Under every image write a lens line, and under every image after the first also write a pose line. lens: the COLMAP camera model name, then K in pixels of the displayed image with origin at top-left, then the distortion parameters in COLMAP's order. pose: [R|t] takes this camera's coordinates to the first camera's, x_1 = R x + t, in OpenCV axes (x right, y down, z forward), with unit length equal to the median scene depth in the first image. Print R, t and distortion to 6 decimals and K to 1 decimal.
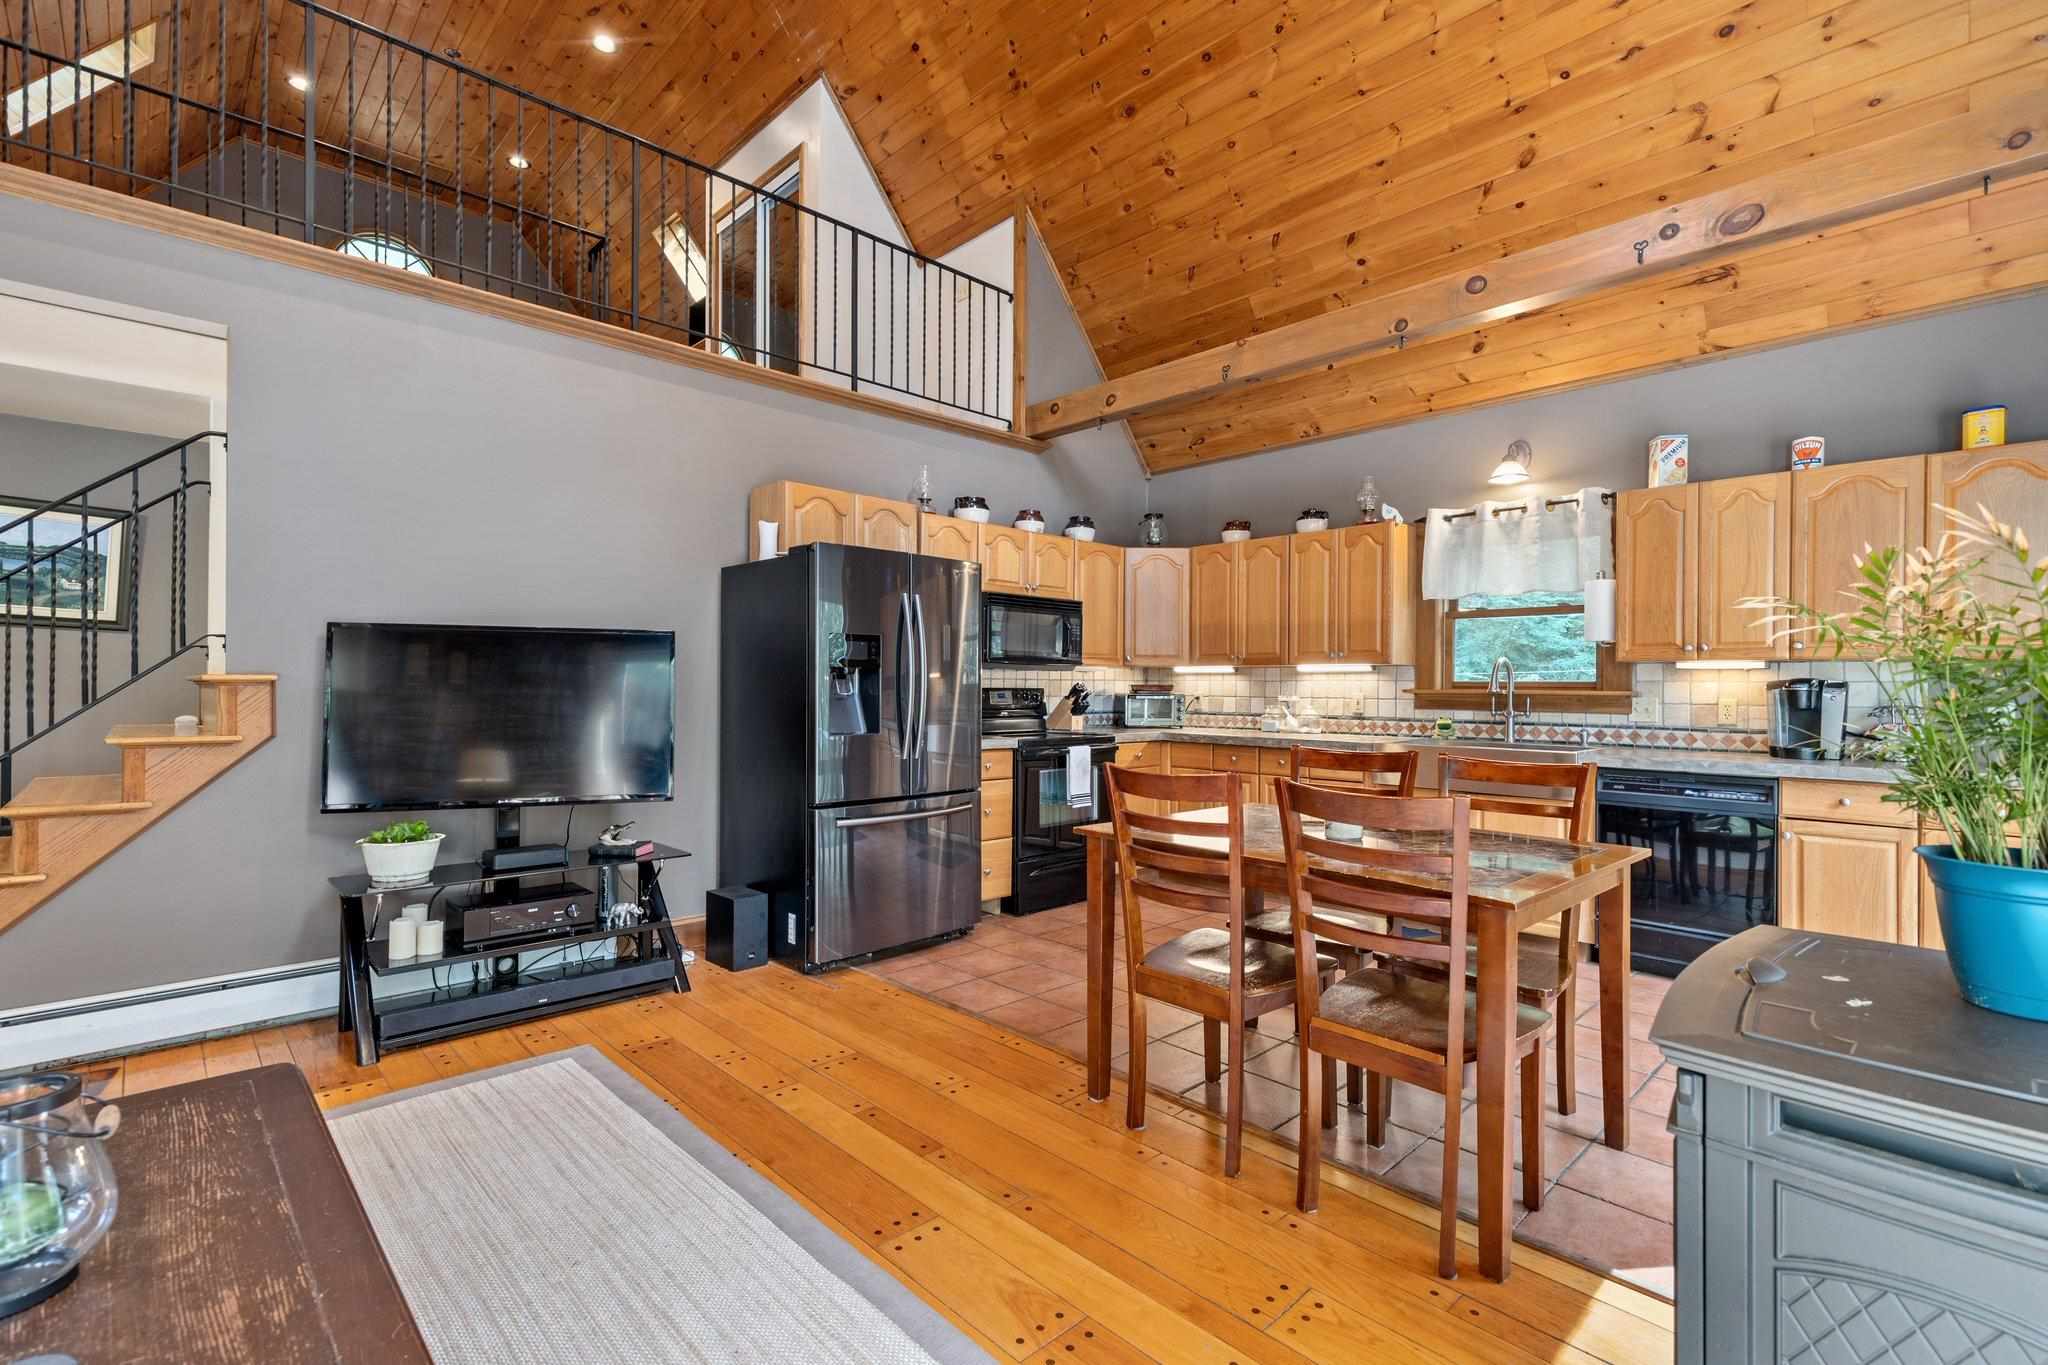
lens RADIAL K [[933.7, 0, 1023.1], [0, 933.7, 677.5], [0, 0, 1]] dist [0.004400, -0.000712]
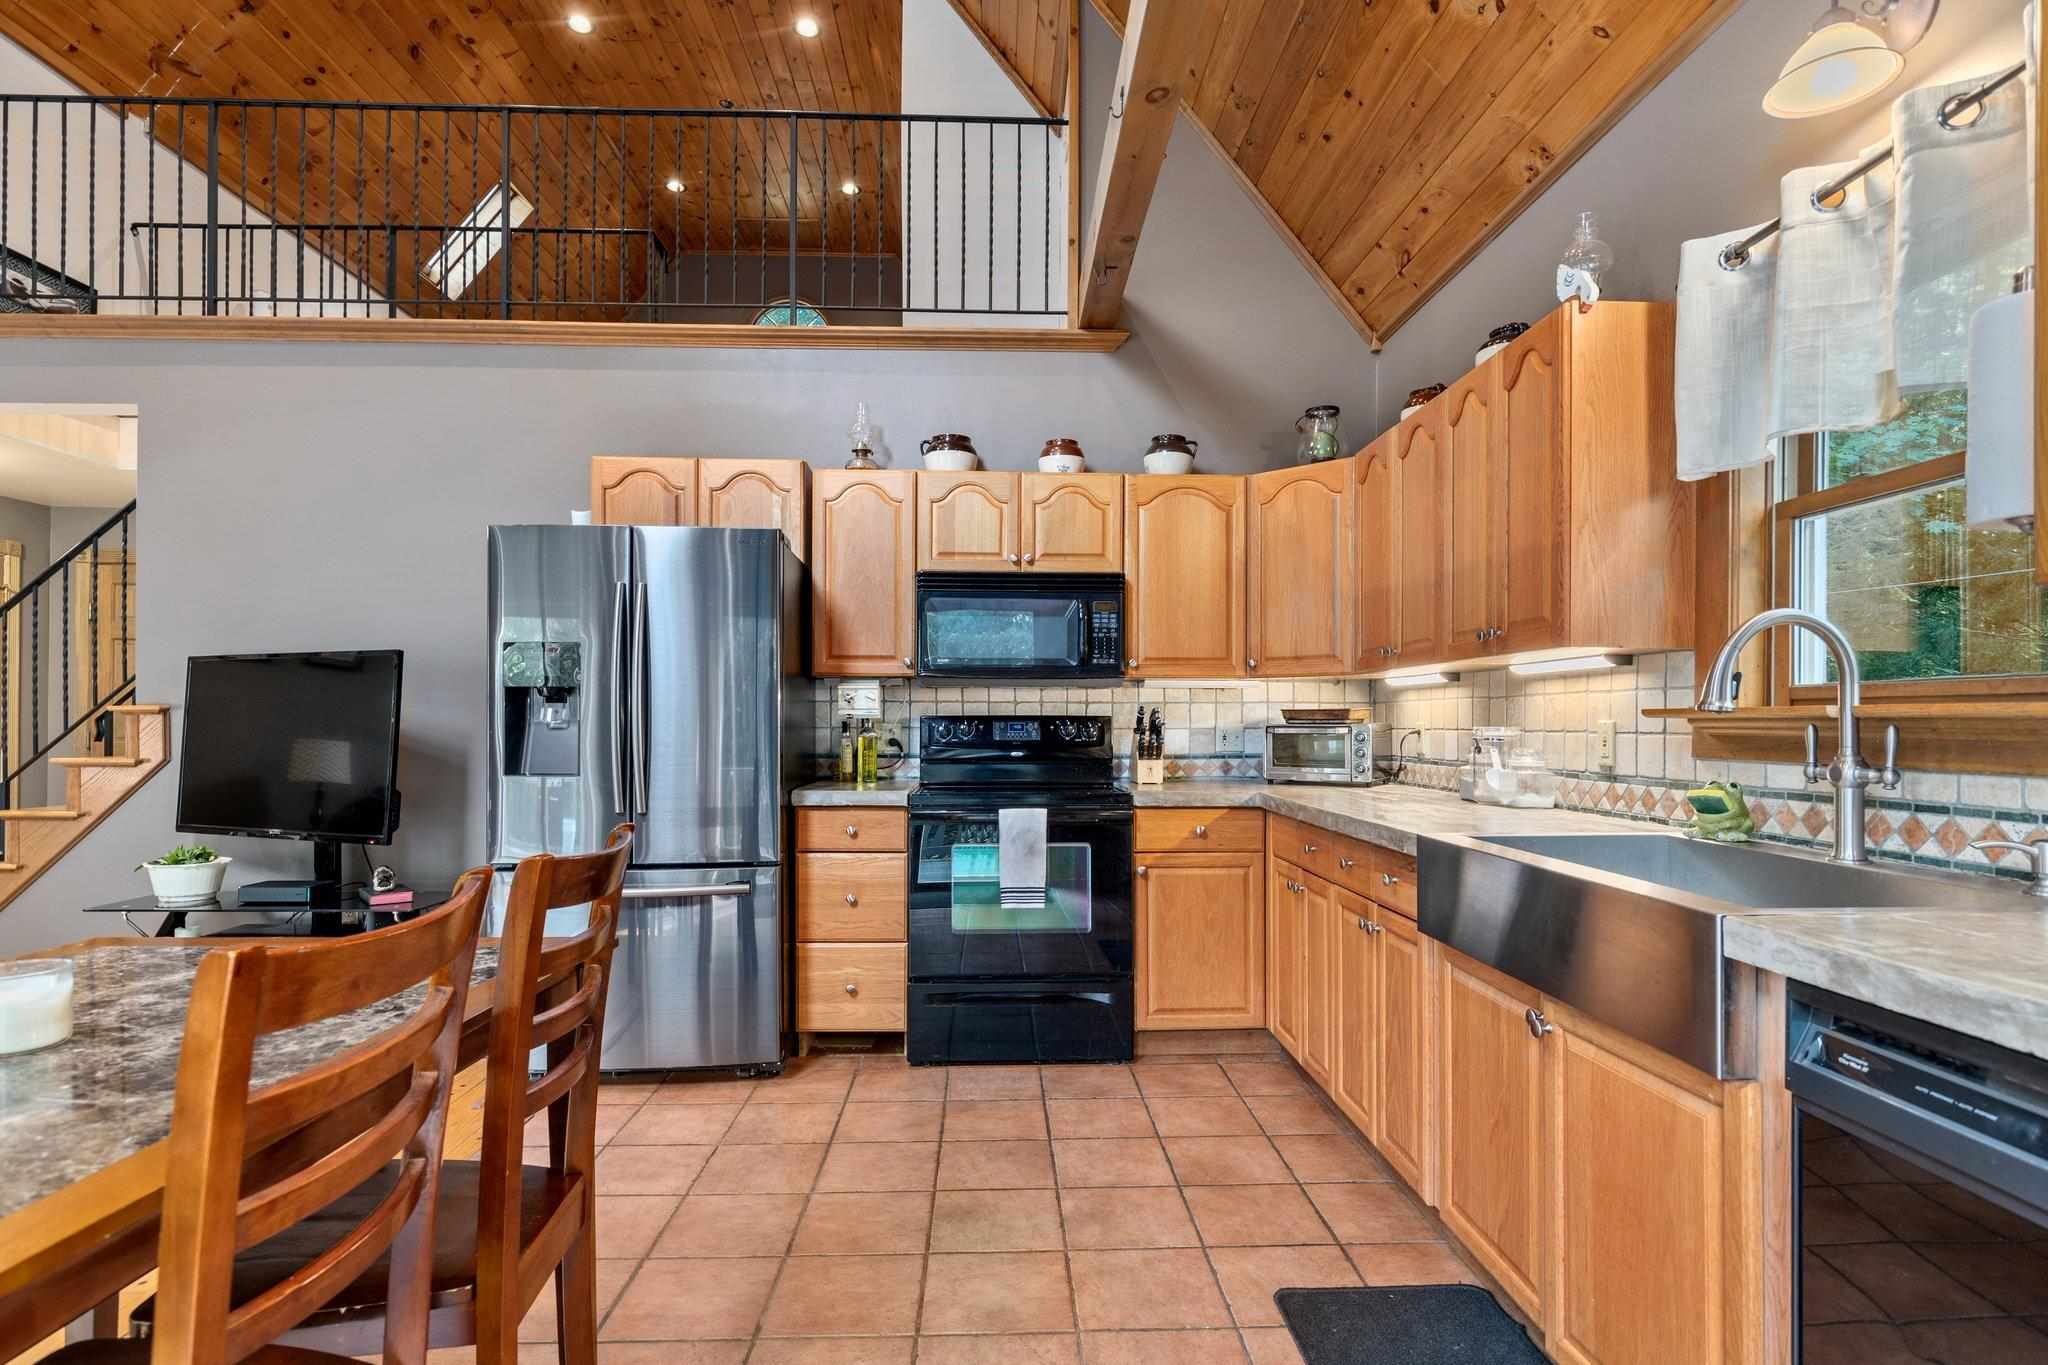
lens RADIAL K [[1038.7, 0, 1031.5], [0, 1038.7, 713.0], [0, 0, 1]] dist [-0.002055, 0.000356]
pose [[0.747663, -0.010313, -0.663998, 0.512050], [0.008307, 0.999946, -0.006178, 0.015147], [0.664026, -0.000897, 0.747709, 0.490672]]
